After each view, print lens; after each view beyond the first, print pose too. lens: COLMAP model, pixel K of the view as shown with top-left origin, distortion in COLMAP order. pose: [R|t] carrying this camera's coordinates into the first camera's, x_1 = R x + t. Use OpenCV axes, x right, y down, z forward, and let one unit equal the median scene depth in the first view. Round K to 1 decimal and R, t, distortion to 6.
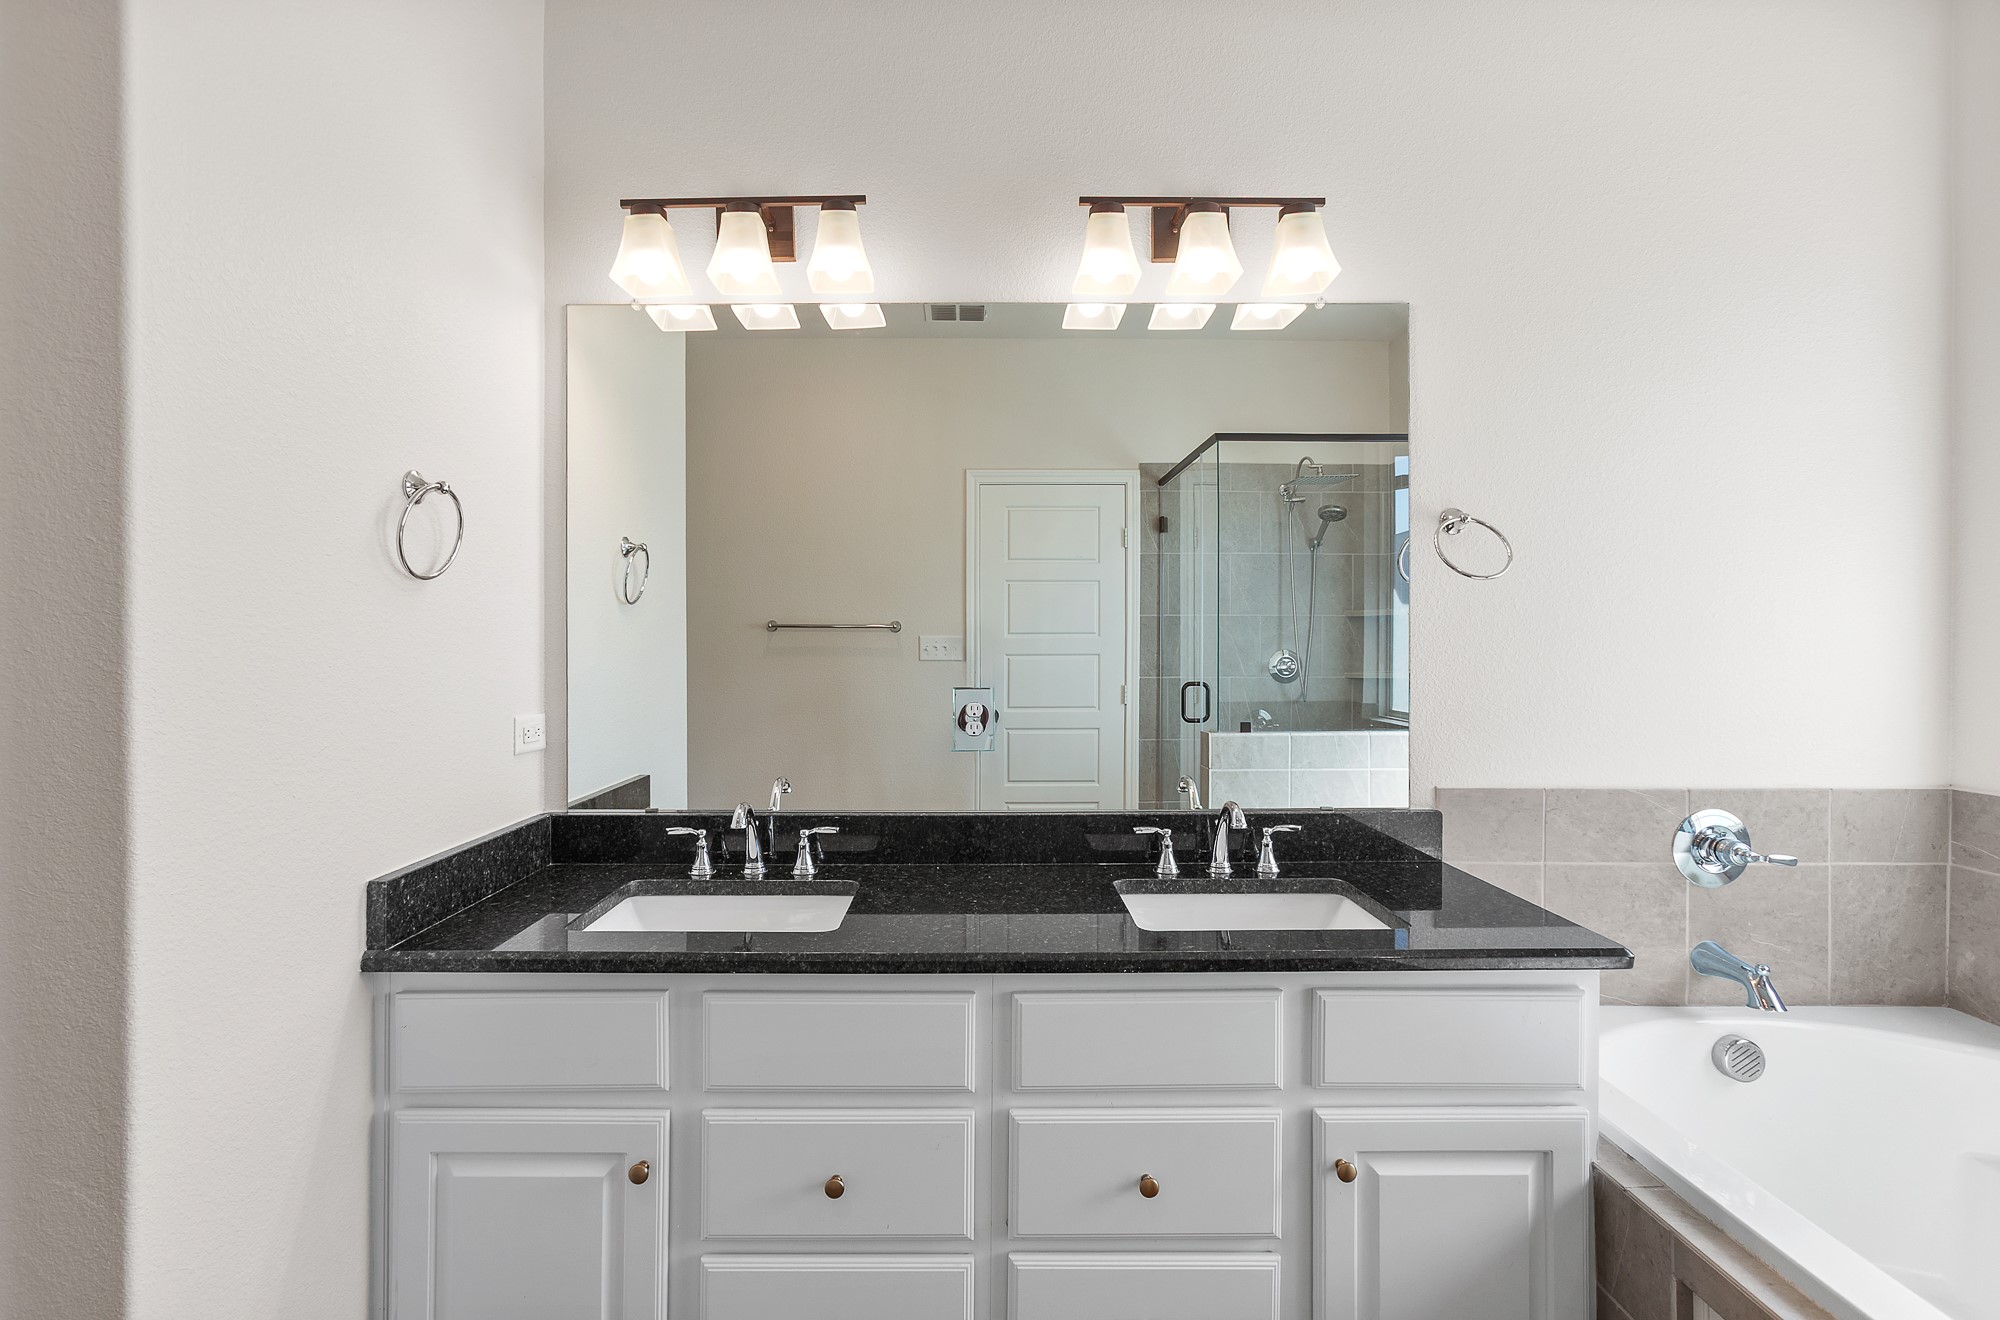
lens RADIAL K [[916.1, 0, 983.8], [0, 916.1, 653.3], [0, 0, 1]] dist [-0.010923, 0.005865]
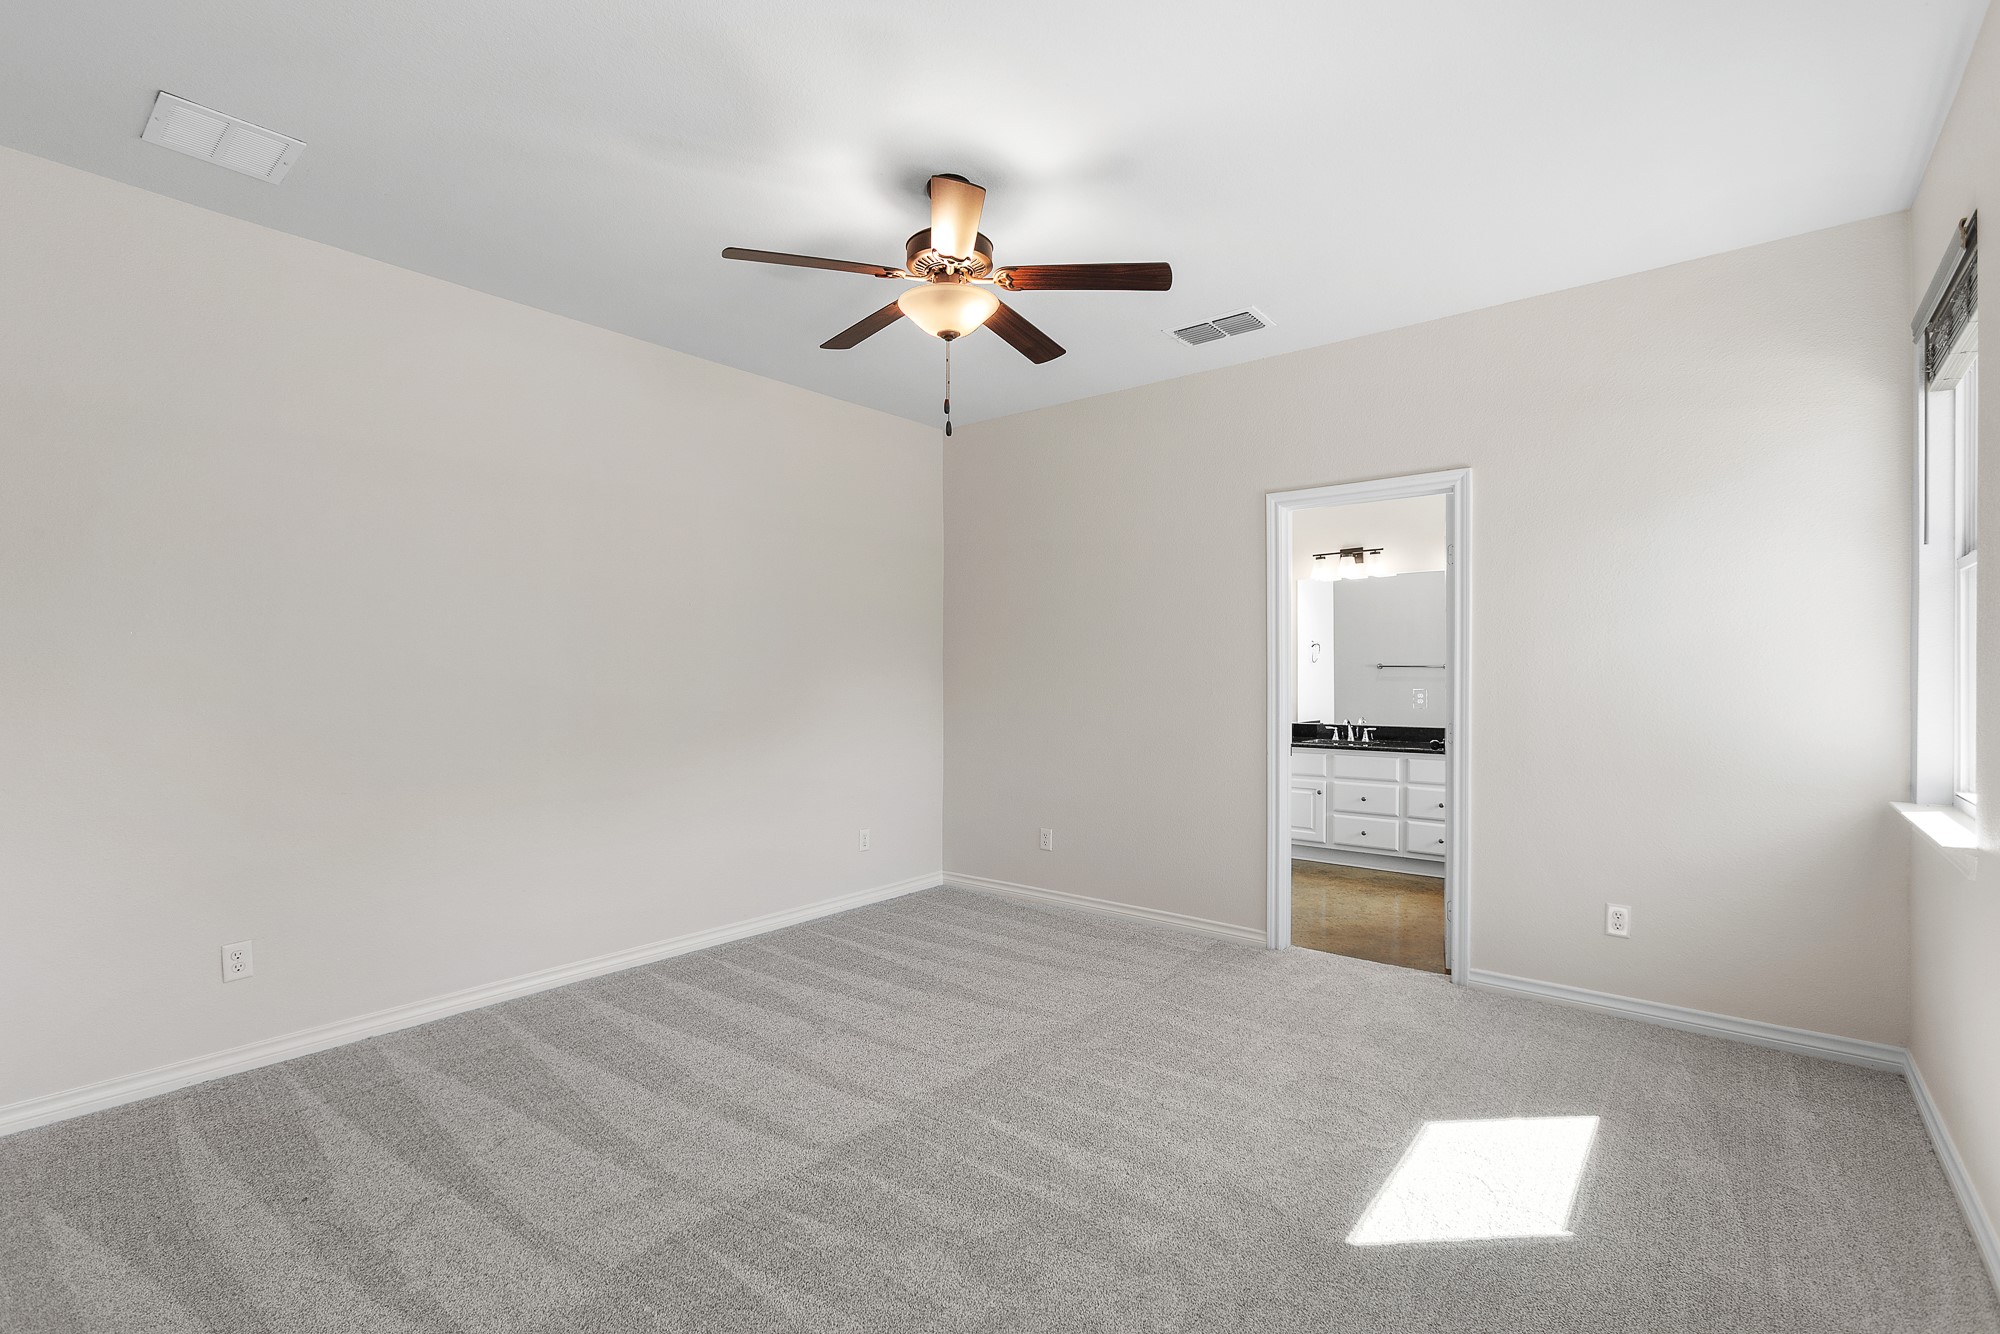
lens RADIAL K [[916.1, 0, 988.7], [0, 916.1, 662.2], [0, 0, 1]] dist [-0.010923, 0.005865]
pose [[0.771123, -0.004838, -0.636667, 0.922200], [-0.009307, 0.999779, -0.018869, 0.017746], [0.636618, 0.020475, 0.770908, -2.624397]]
